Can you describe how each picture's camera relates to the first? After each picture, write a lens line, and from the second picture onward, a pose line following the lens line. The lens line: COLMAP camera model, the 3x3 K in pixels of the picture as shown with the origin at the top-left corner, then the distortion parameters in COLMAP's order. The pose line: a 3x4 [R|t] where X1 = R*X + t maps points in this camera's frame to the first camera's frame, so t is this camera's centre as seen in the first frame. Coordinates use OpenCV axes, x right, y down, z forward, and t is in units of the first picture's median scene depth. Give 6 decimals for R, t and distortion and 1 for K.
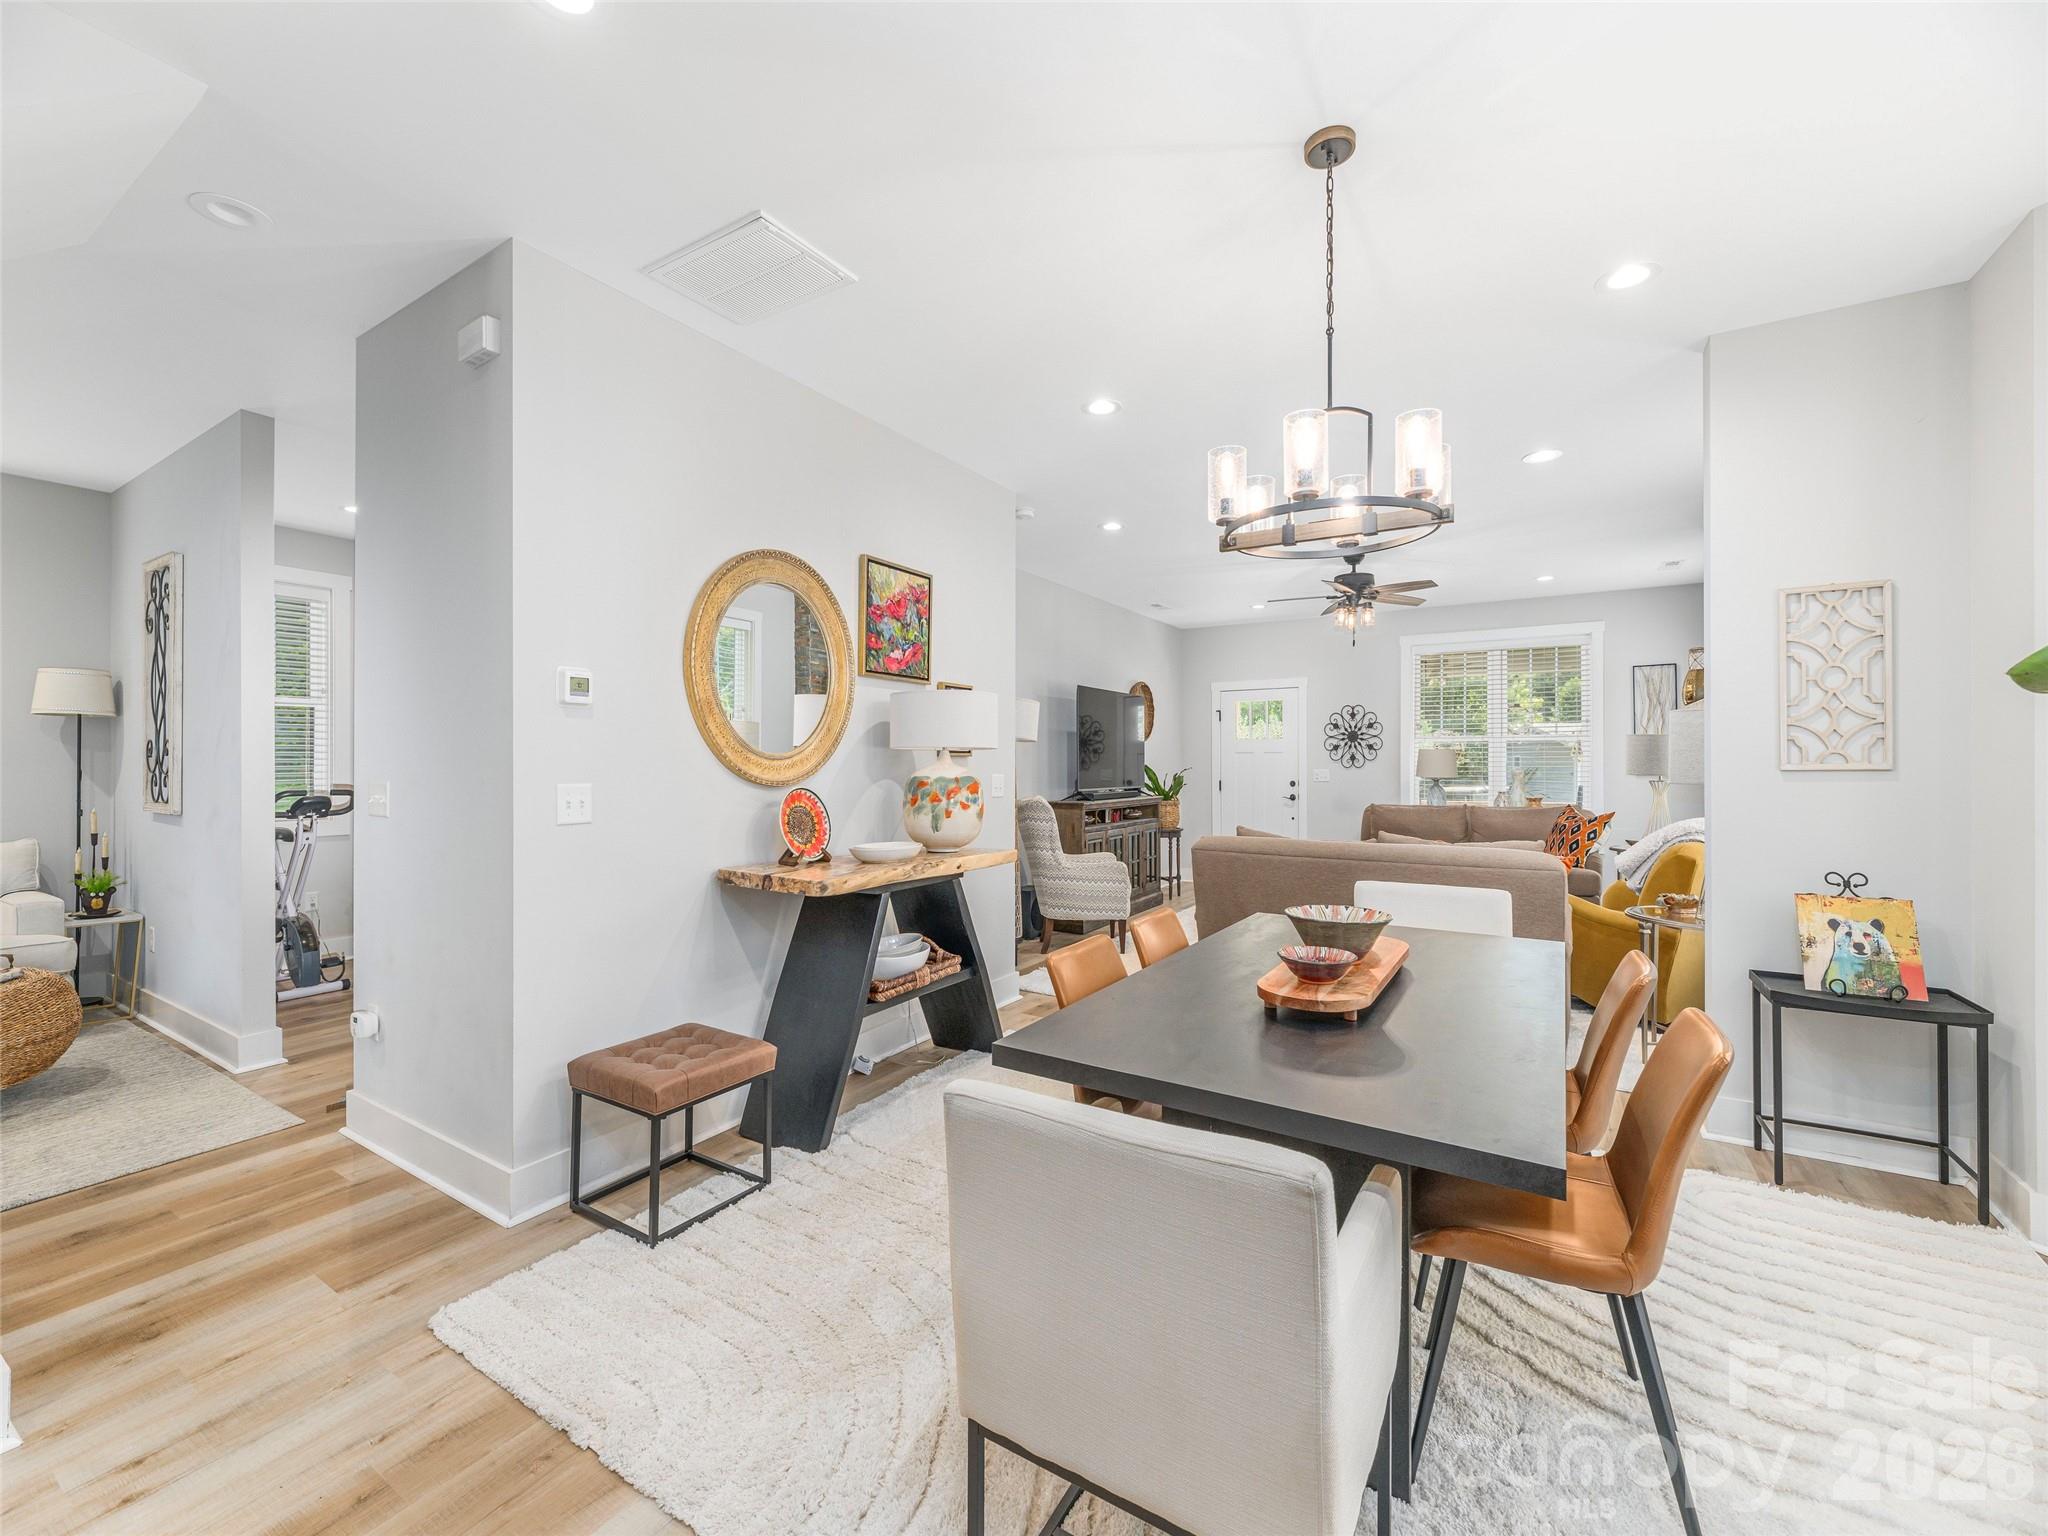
lens RADIAL K [[837.9, 0, 1018.2], [0, 837.9, 763.6], [0, 0, 1]] dist [0.002137, -0.000118]
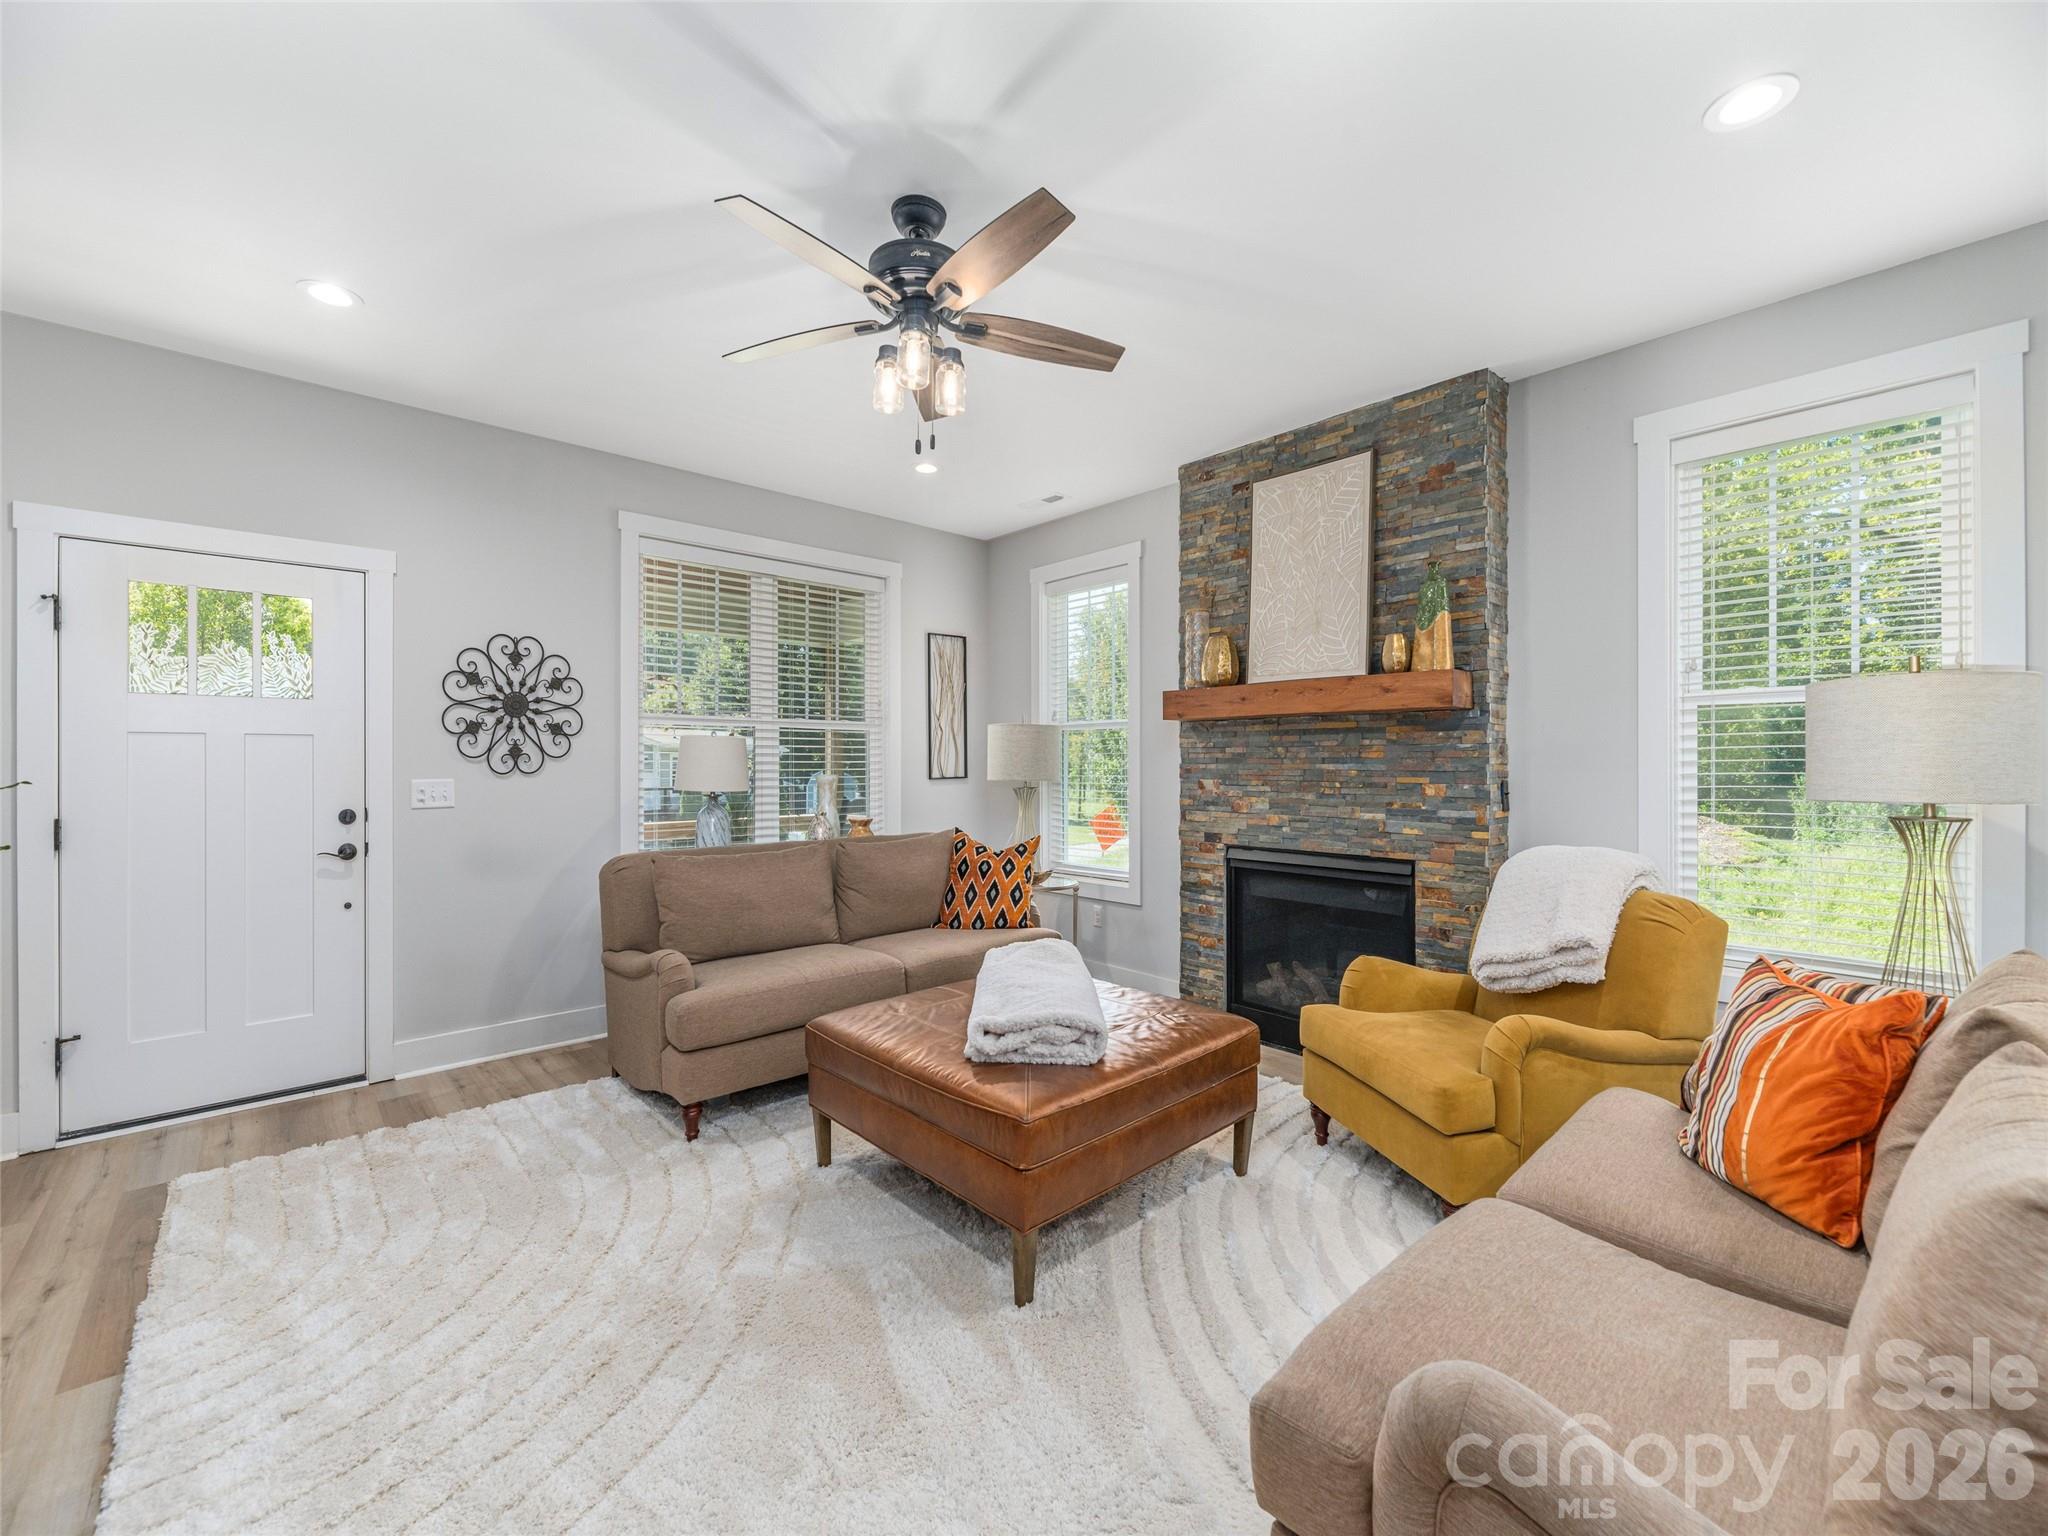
lens RADIAL K [[837.9, 0, 1025.0], [0, 837.9, 760.6], [0, 0, 1]] dist [0.002137, -0.000118]
pose [[0.263038, -0.002156, 0.964783, 0.041426], [0.001296, 0.999997, 0.001881, -0.003346], [-0.964785, 0.000756, 0.263040, 0.717047]]
